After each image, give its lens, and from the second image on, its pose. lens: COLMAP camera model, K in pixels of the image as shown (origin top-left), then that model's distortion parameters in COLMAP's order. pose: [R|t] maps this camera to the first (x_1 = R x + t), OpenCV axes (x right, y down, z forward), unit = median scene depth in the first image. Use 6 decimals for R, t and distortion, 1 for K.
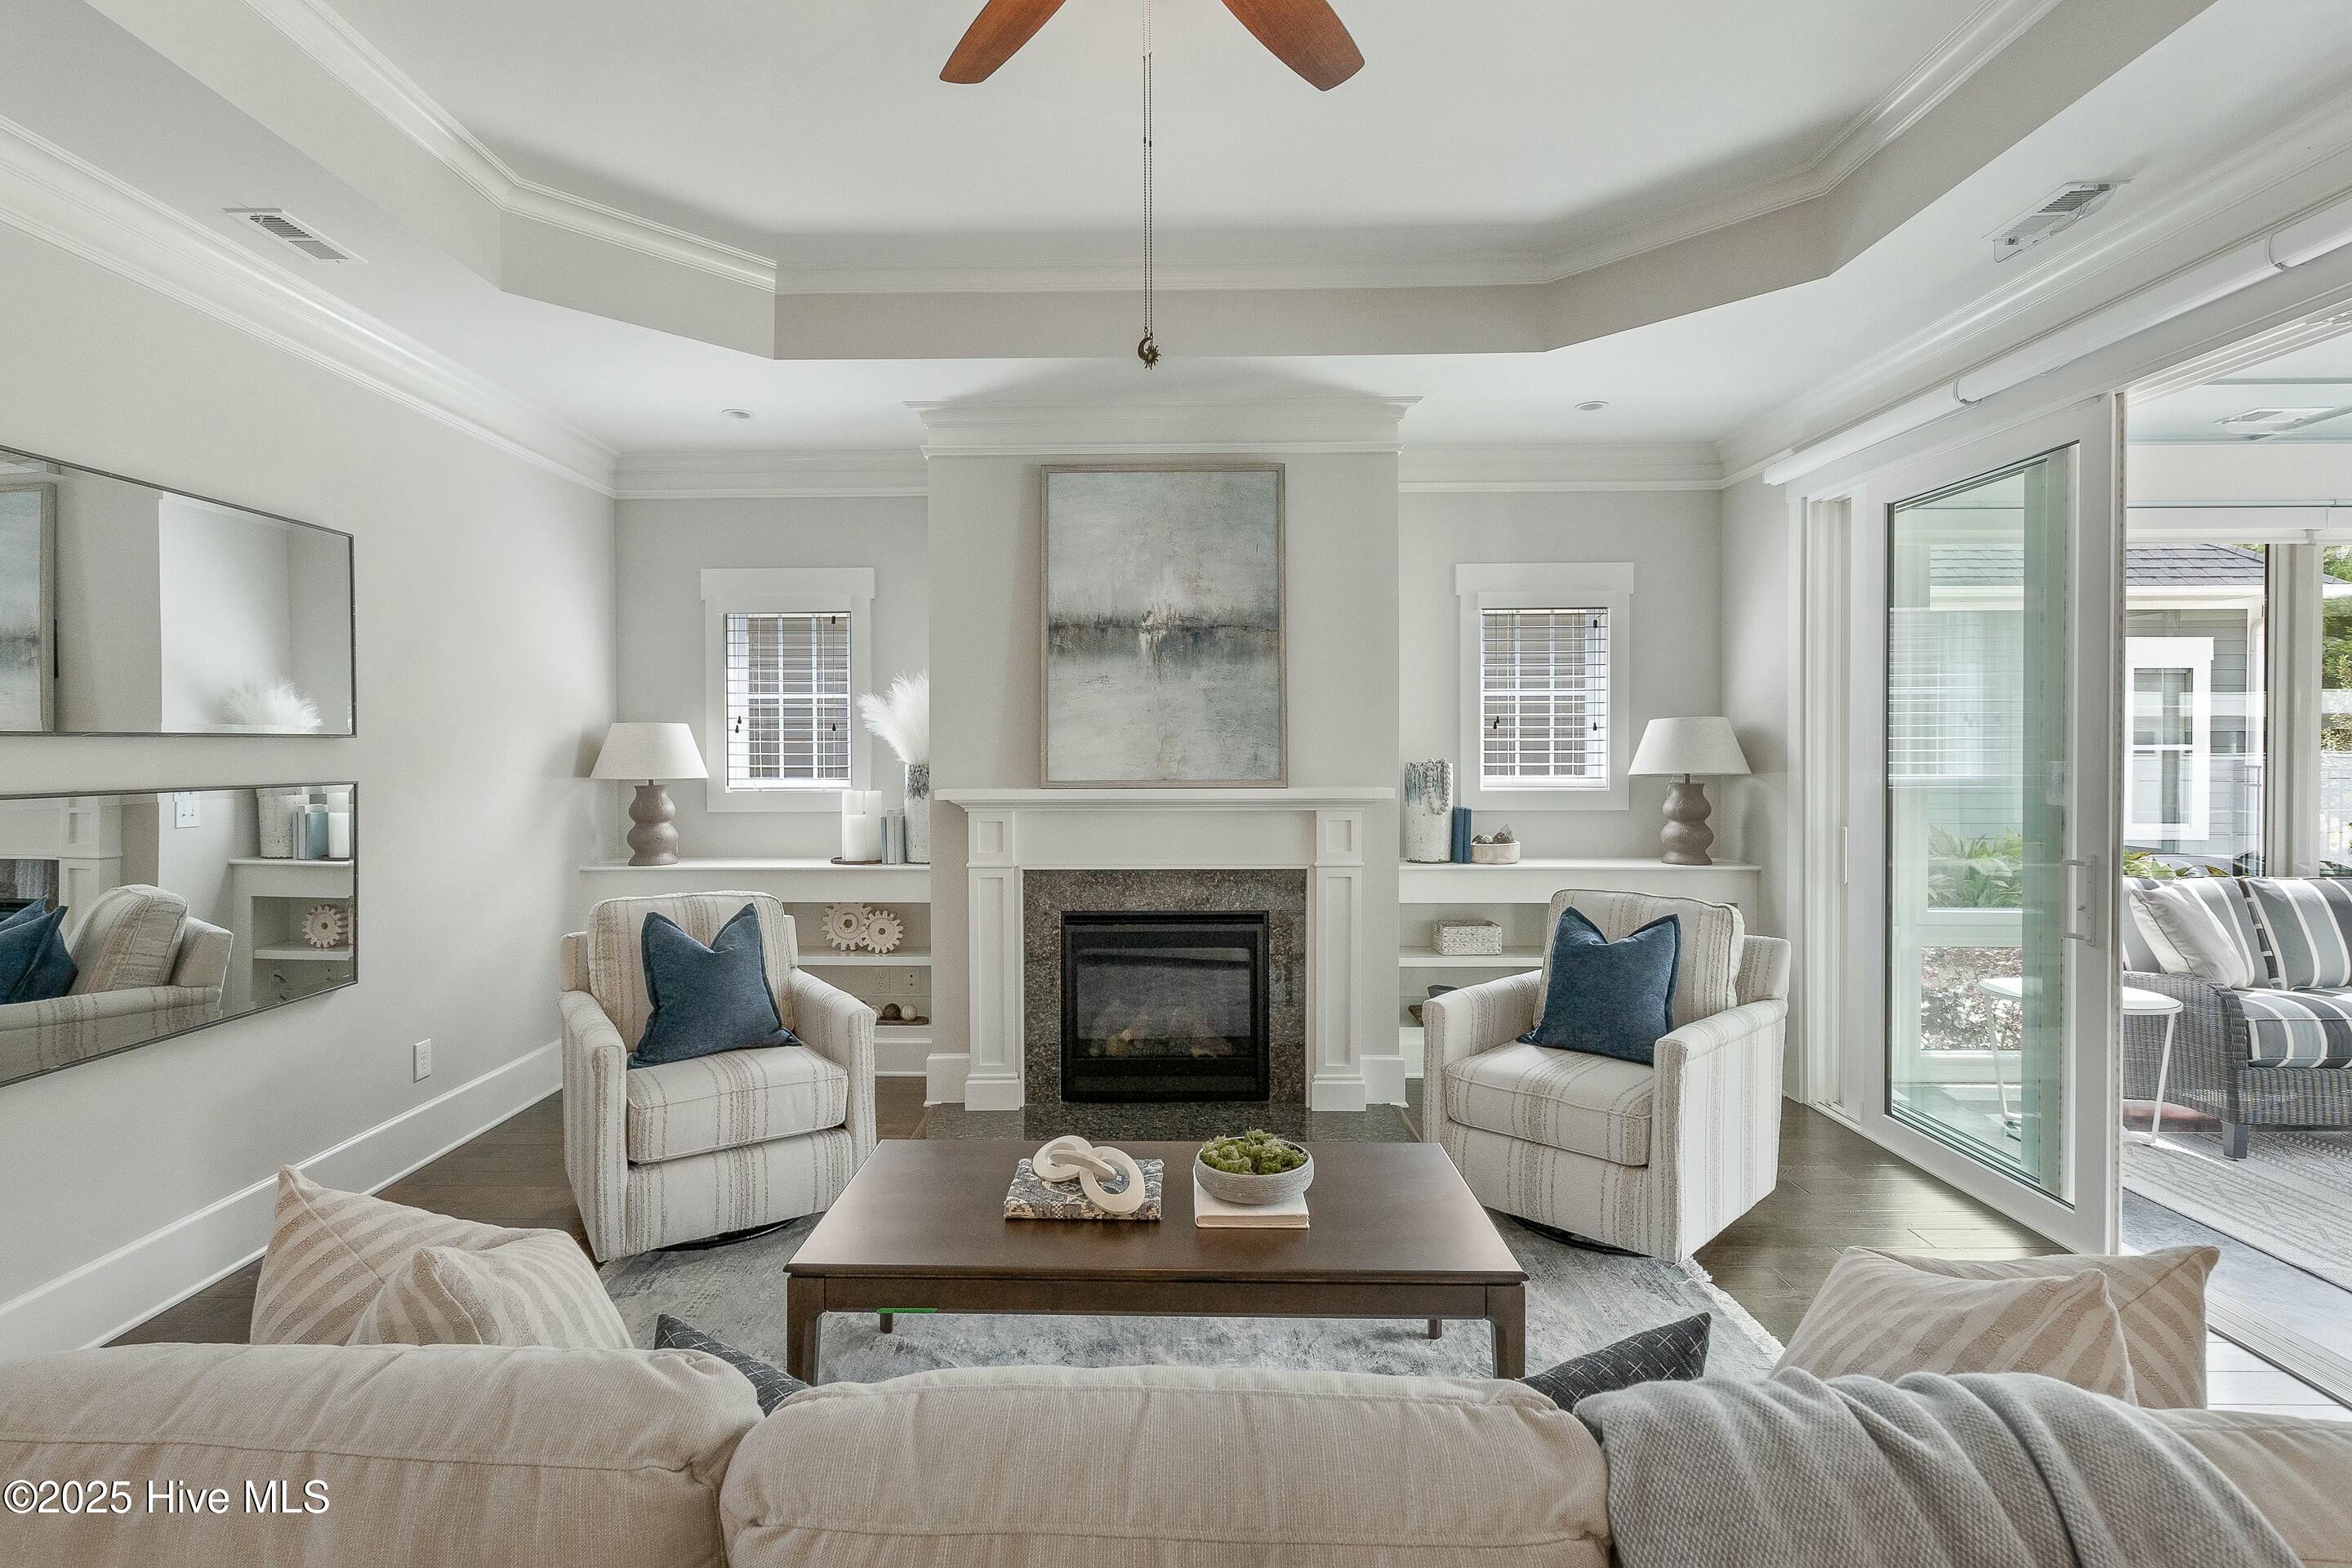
lens RADIAL K [[1146.5, 0, 1177.5], [0, 1146.5, 761.4], [0, 0, 1]] dist [0.005953, 0.001844]
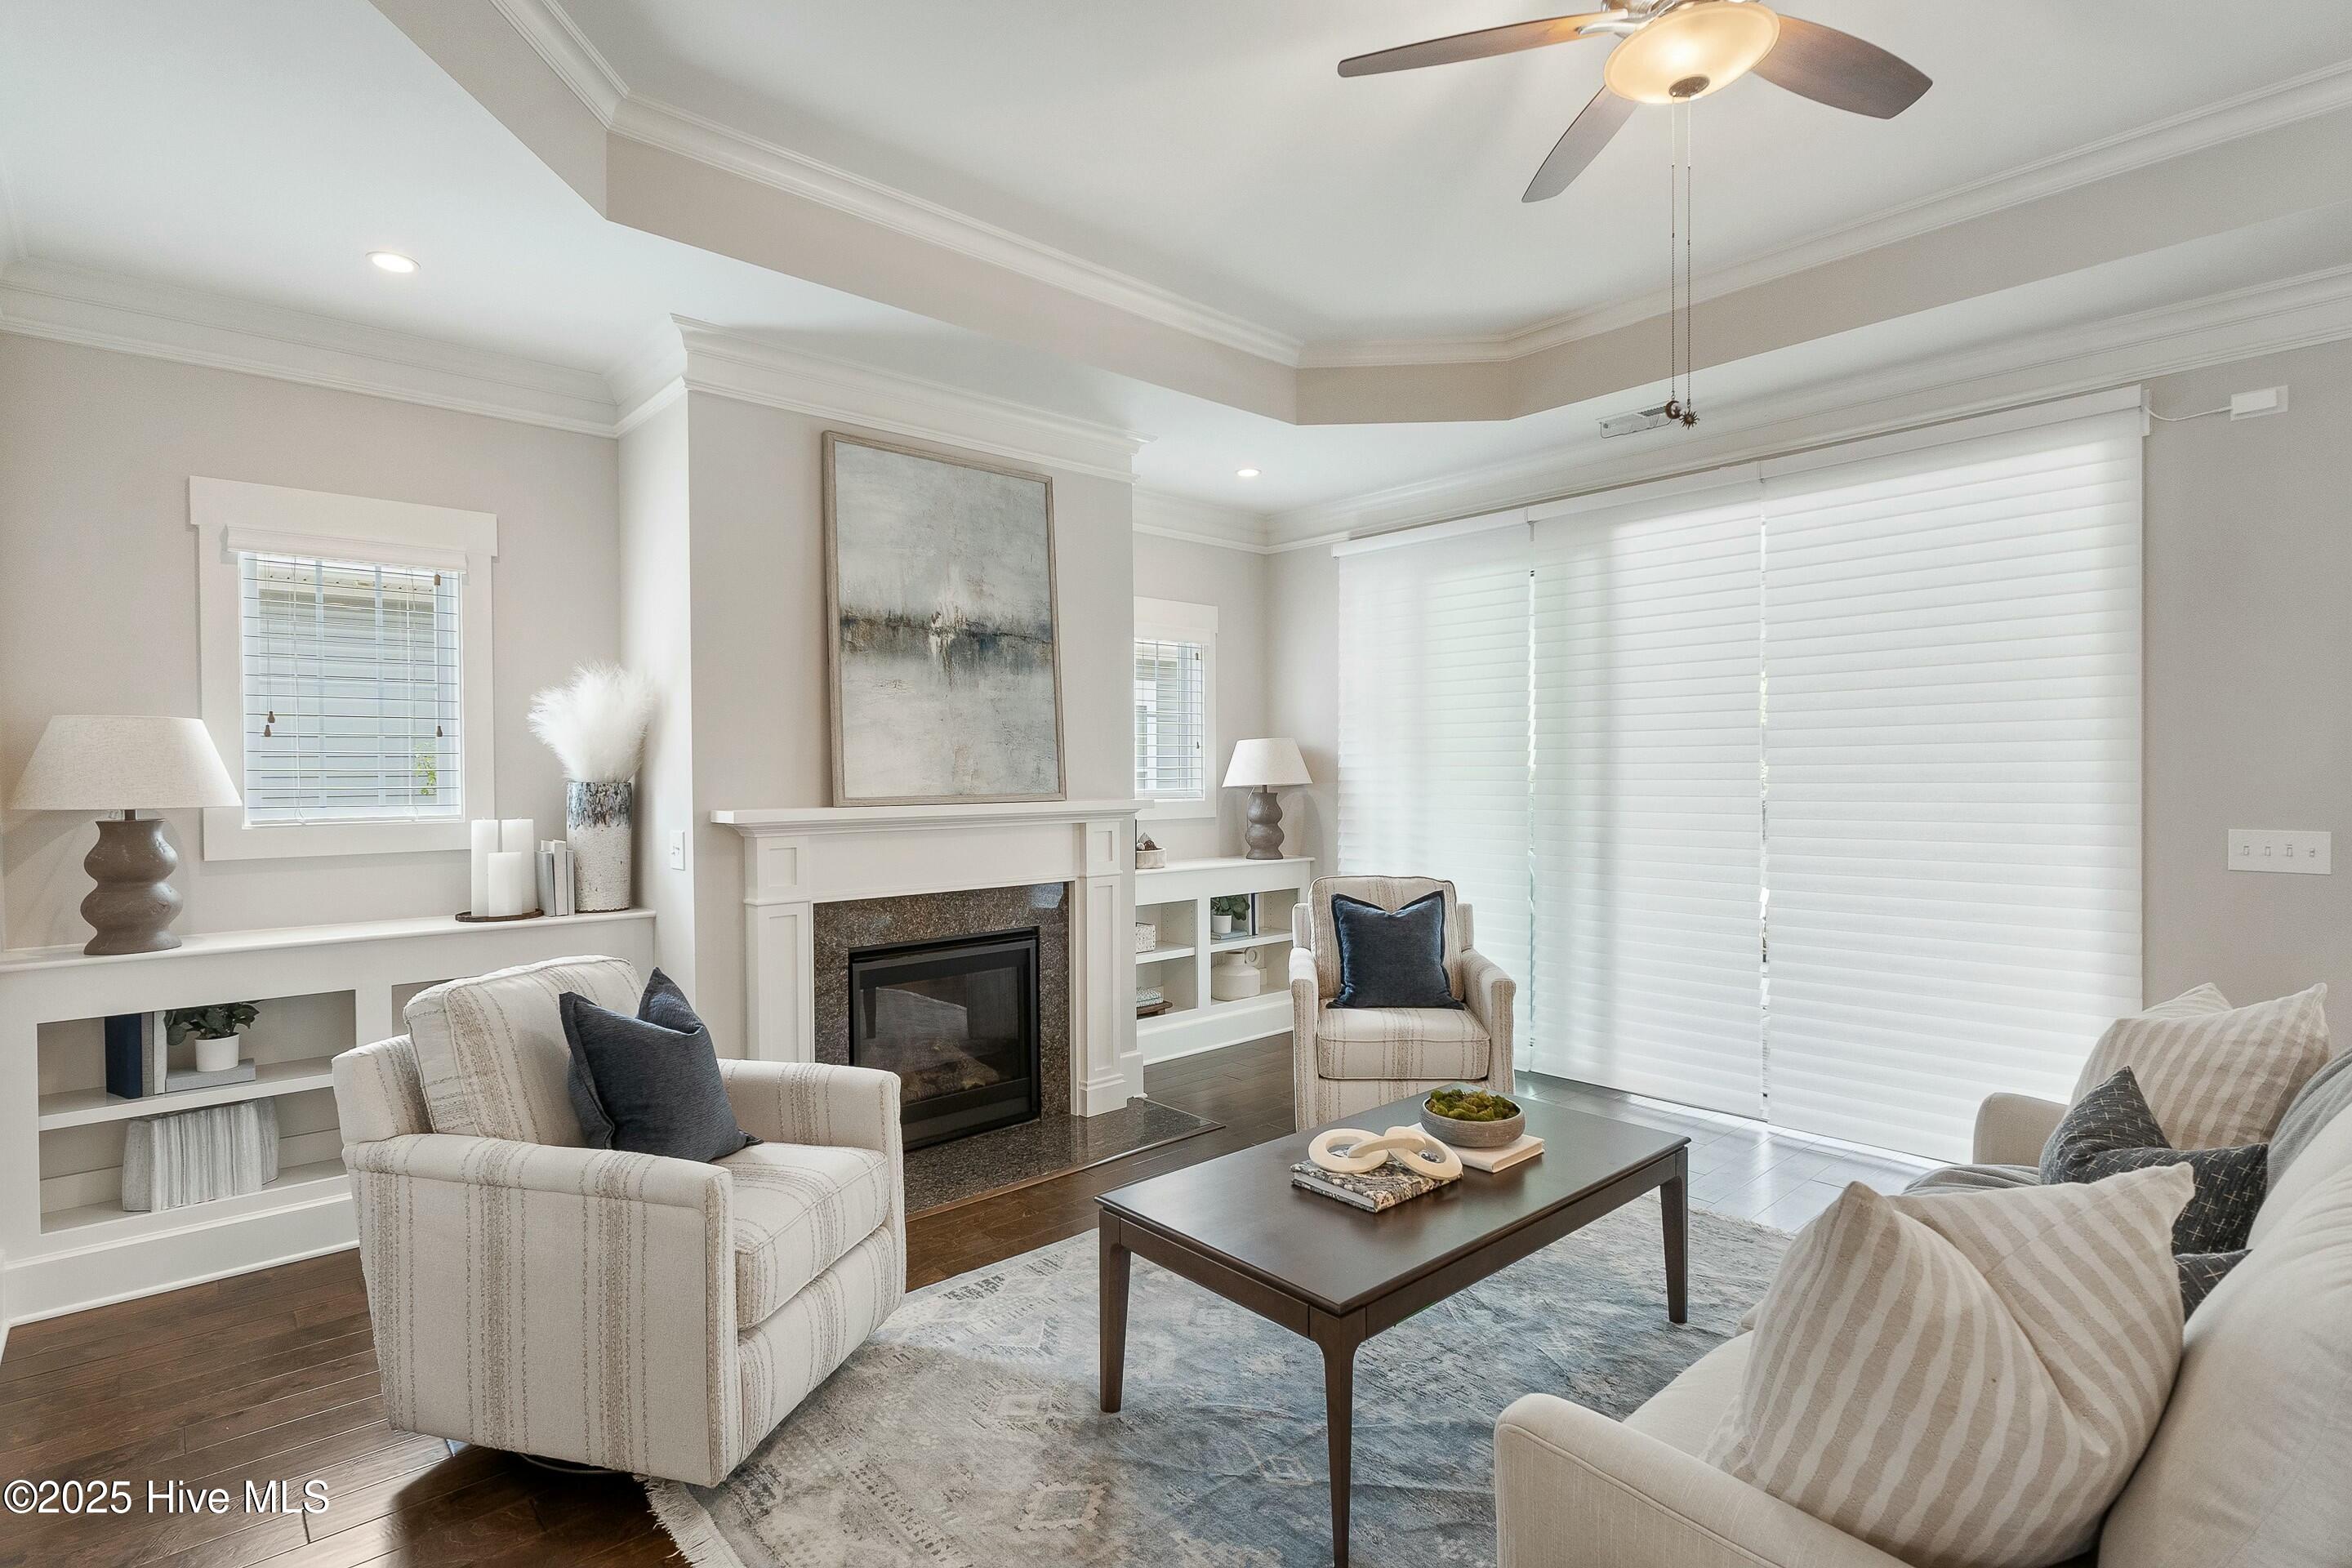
lens RADIAL K [[1146.5, 0, 1140.0], [0, 1146.5, 786.1], [0, 0, 1]] dist [0.005953, 0.001844]
pose [[0.744615, -0.009836, 0.667421, -0.519338], [0.013624, 0.999907, -0.000464, 0.011409], [-0.667355, 0.009438, 0.744680, 0.205870]]
